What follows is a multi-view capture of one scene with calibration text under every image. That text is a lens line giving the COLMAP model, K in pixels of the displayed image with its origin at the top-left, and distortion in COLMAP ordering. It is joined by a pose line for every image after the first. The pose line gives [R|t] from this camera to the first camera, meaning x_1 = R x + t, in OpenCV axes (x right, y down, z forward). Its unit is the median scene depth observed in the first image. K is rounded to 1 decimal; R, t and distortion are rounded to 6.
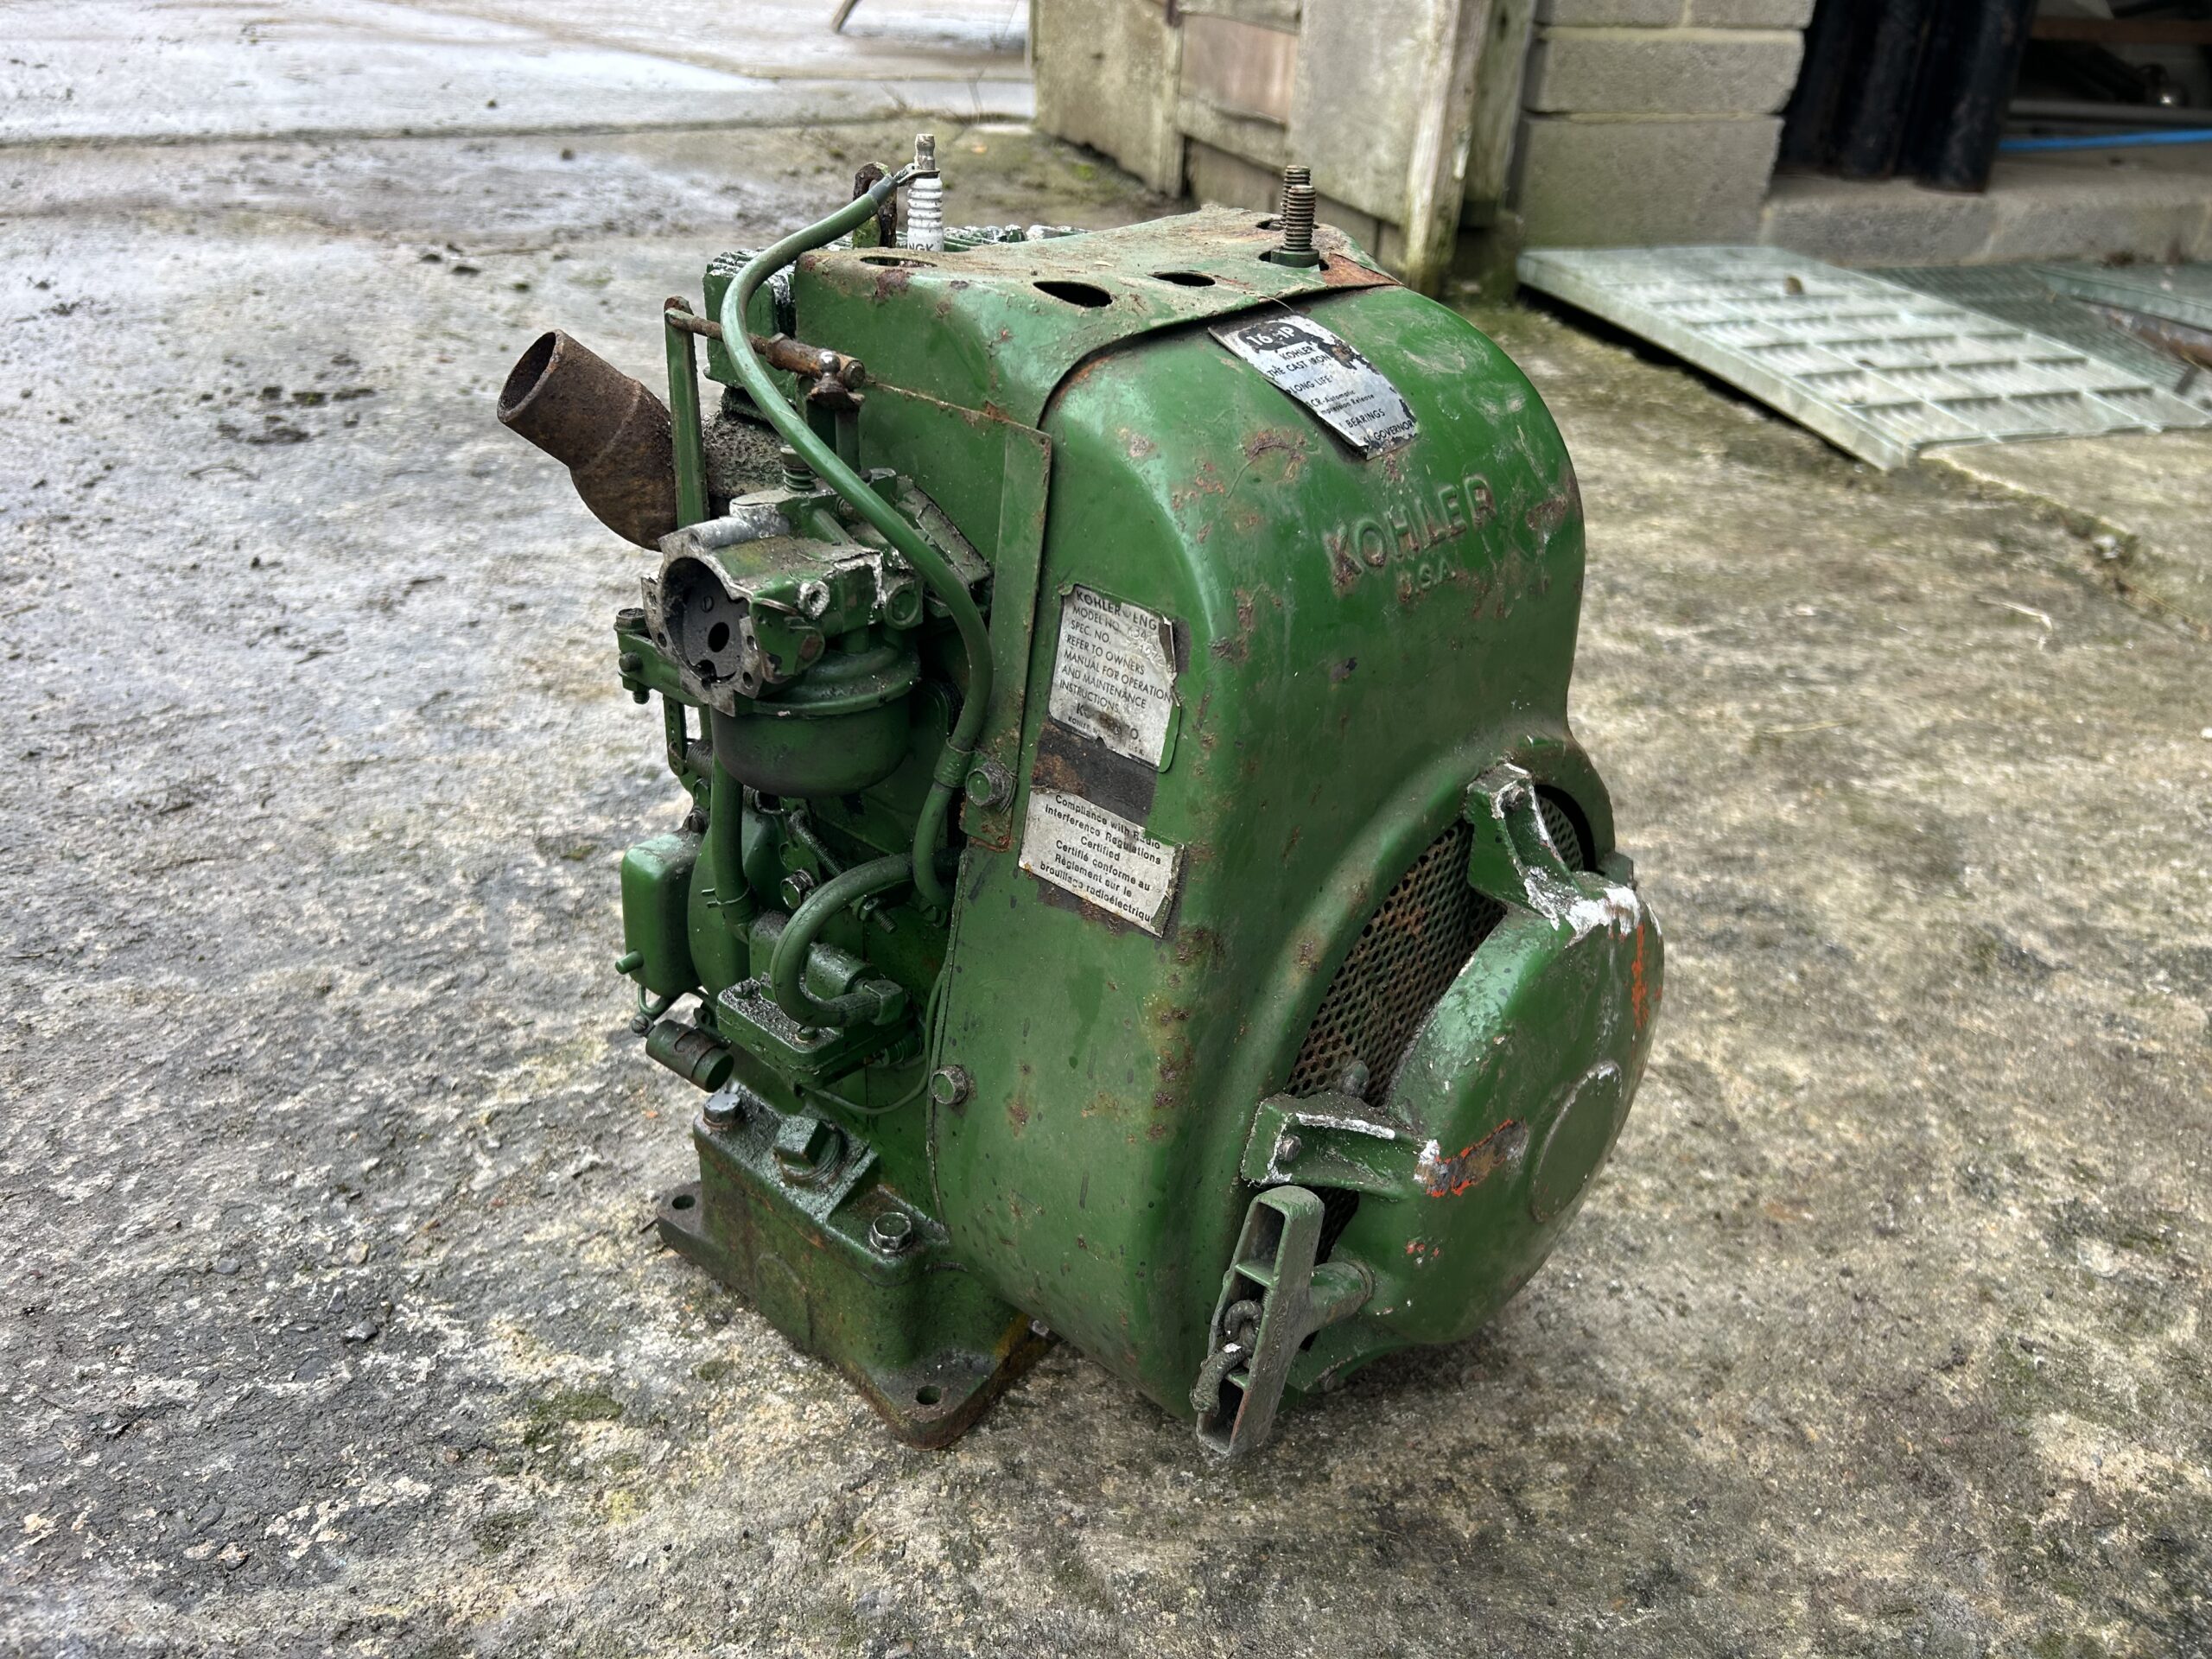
lens RADIAL K [[1686.5, 0, 1083.2], [0, 1686.5, 830.8], [0, 0, 1]] dist [0.031702, -0.034463]
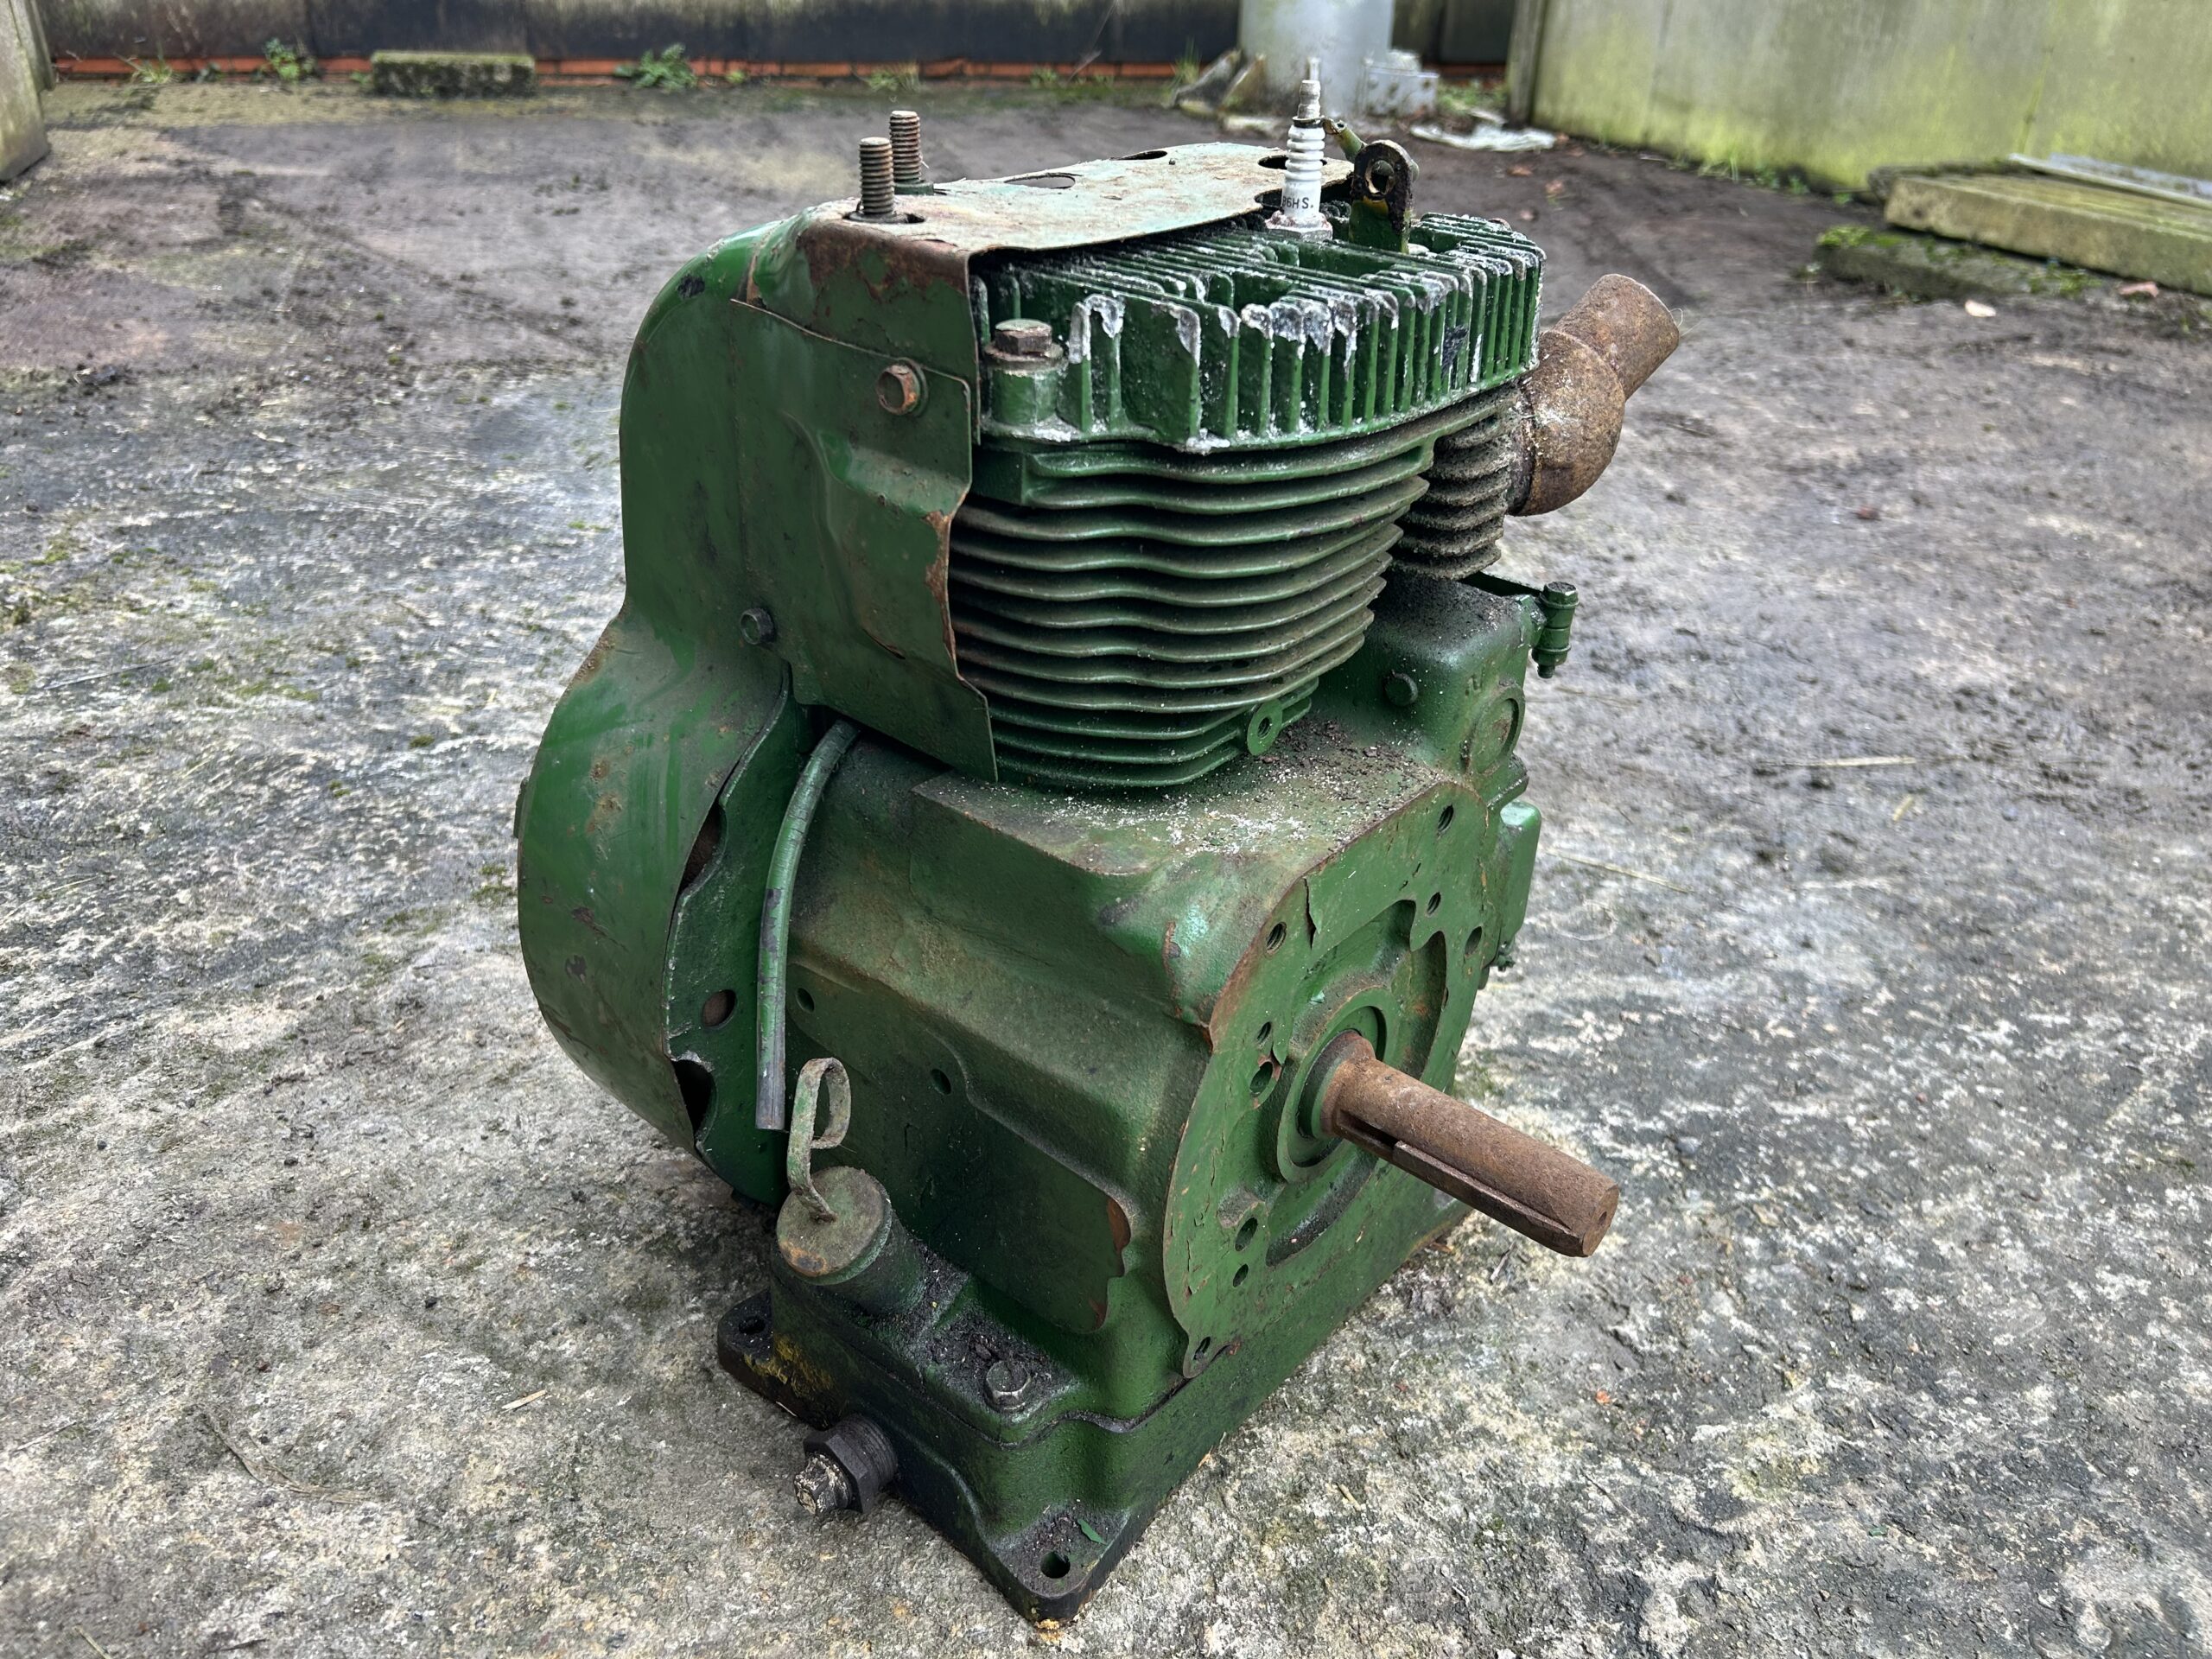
lens RADIAL K [[1686.5, 0, 1091.2], [0, 1686.5, 832.6], [0, 0, 1]] dist [0.031702, -0.034463]
pose [[-0.997163, -0.044380, -0.060798, 0.055926], [-0.075067, 0.526604, 0.846790, -0.779294], [-0.005564, 0.848951, -0.528442, 1.478075]]
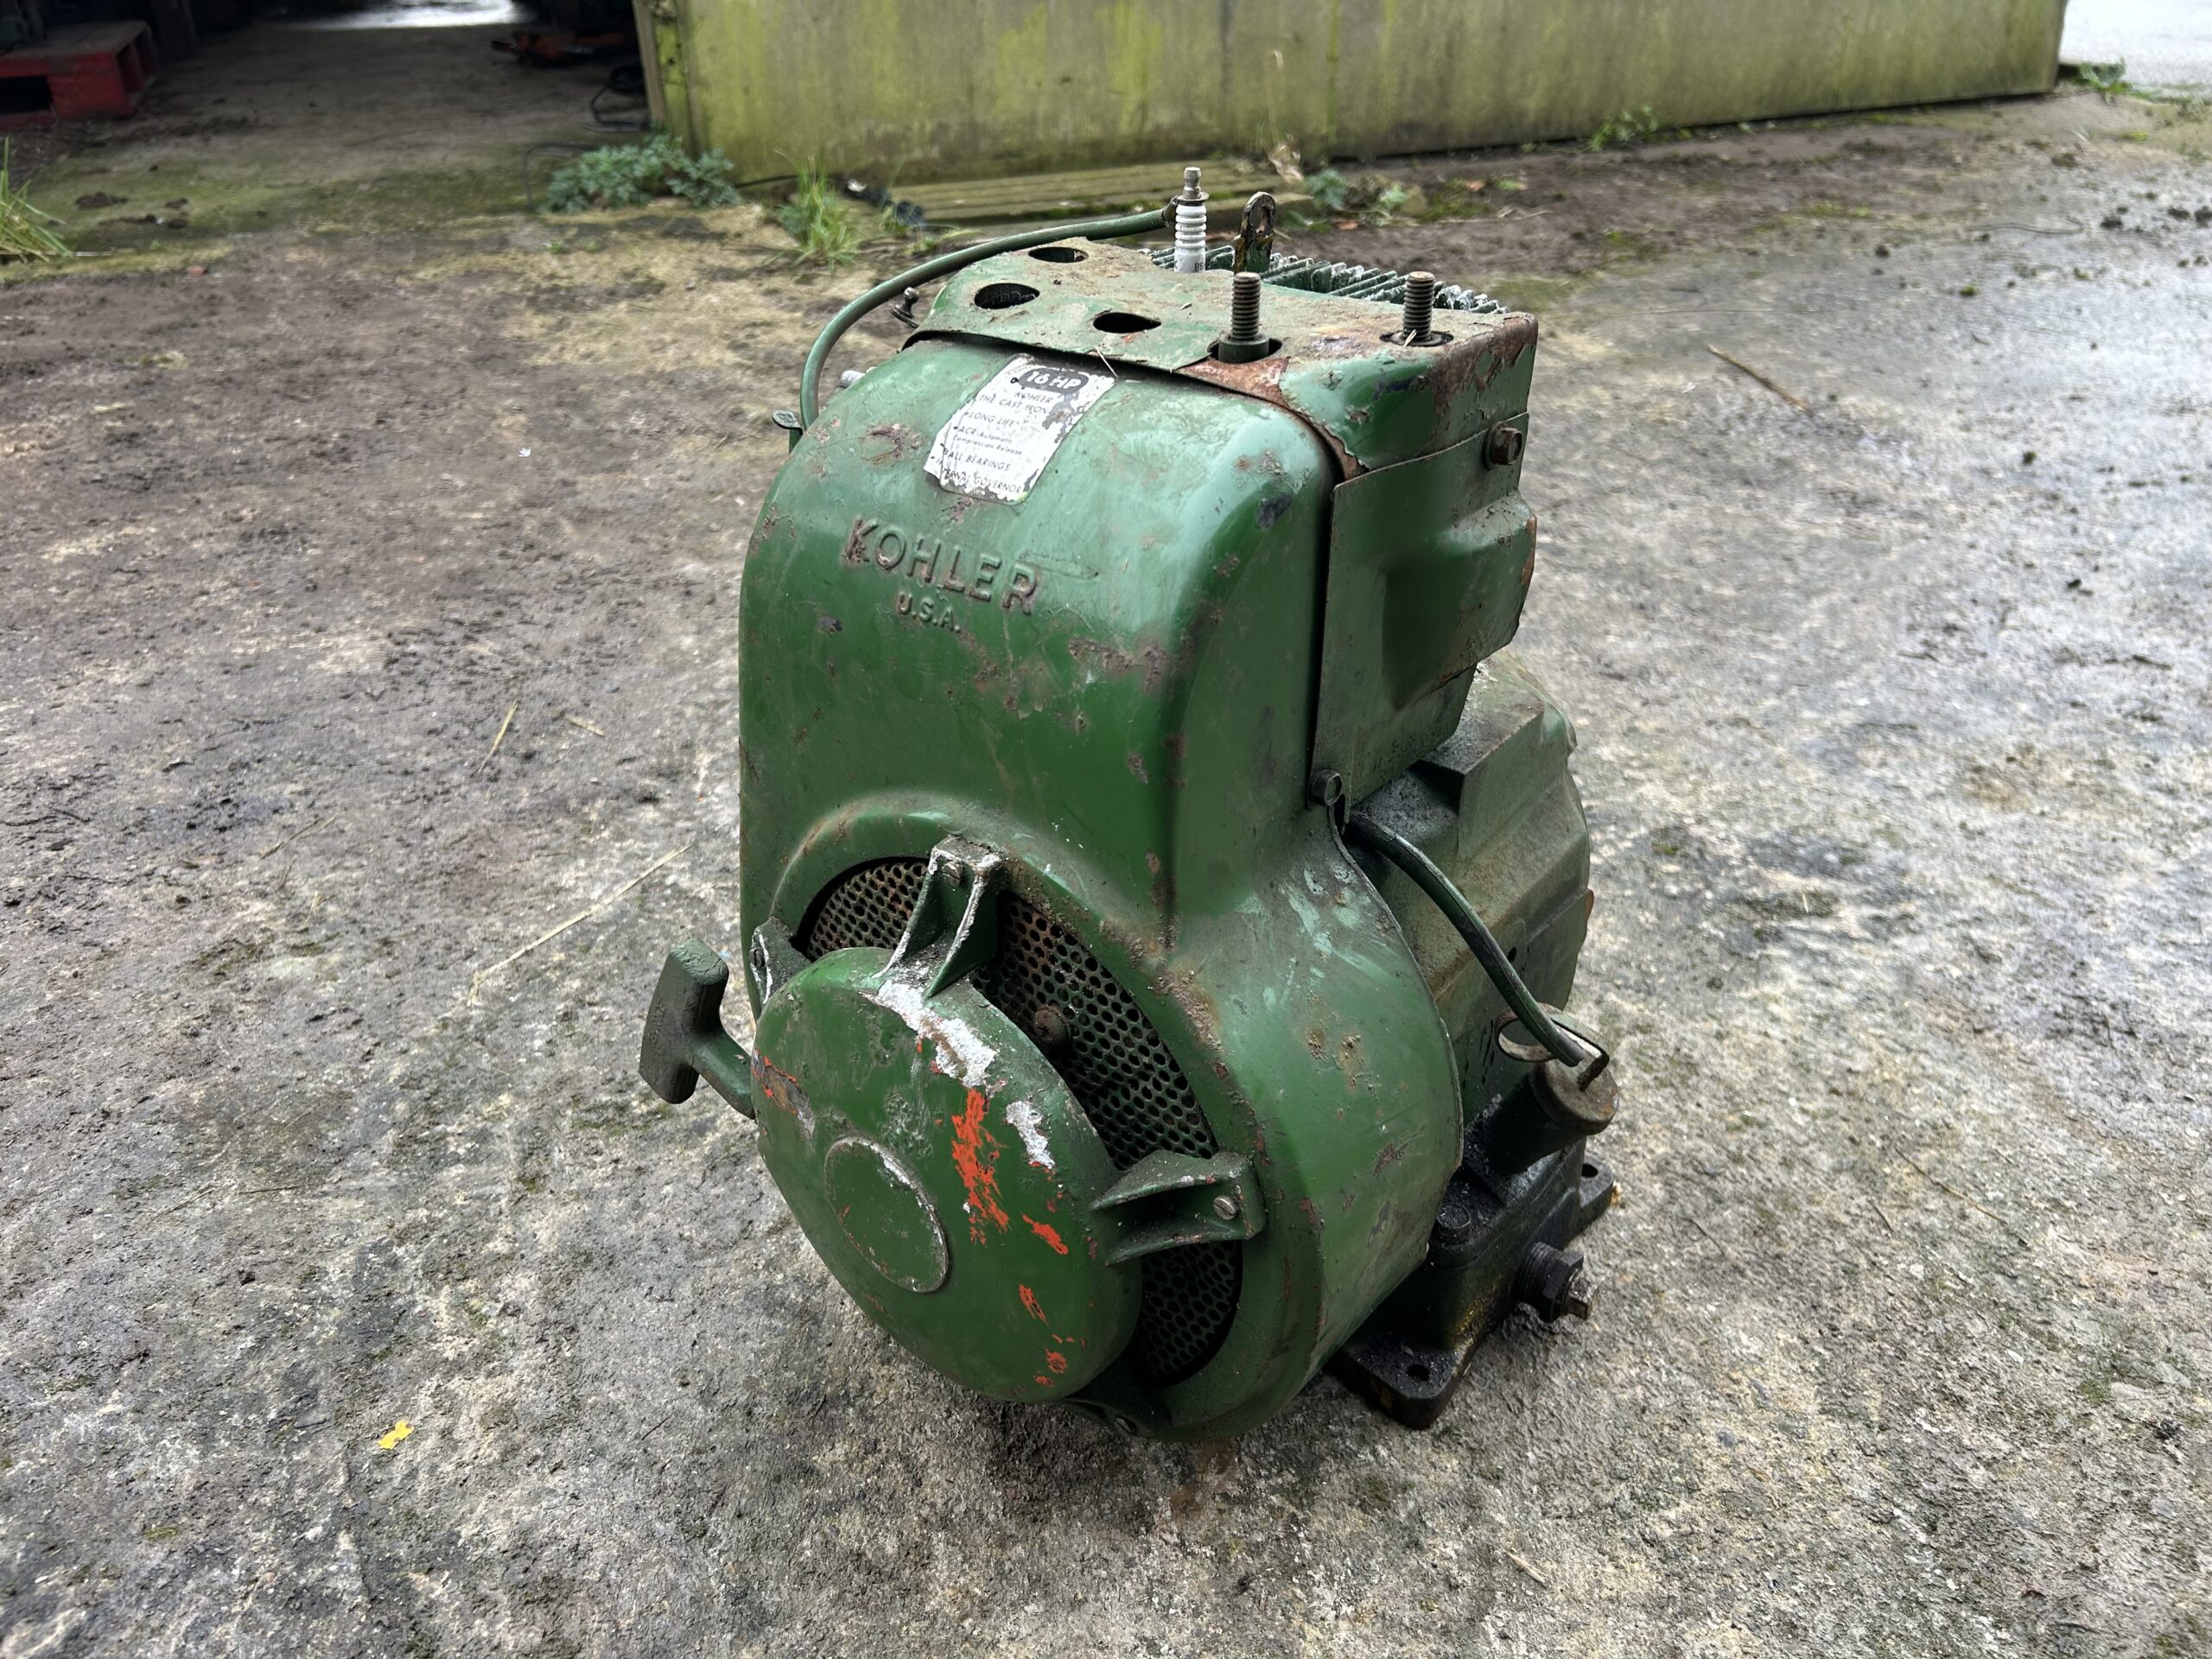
lens RADIAL K [[1686.5, 0, 1100.2], [0, 1686.5, 807.6], [0, 0, 1]] dist [0.031702, -0.034463]
pose [[0.053644, 0.461358, -0.885591, 0.910811], [-0.461098, 0.798099, 0.387848, -0.385789], [0.885726, 0.387539, 0.255544, 0.649893]]
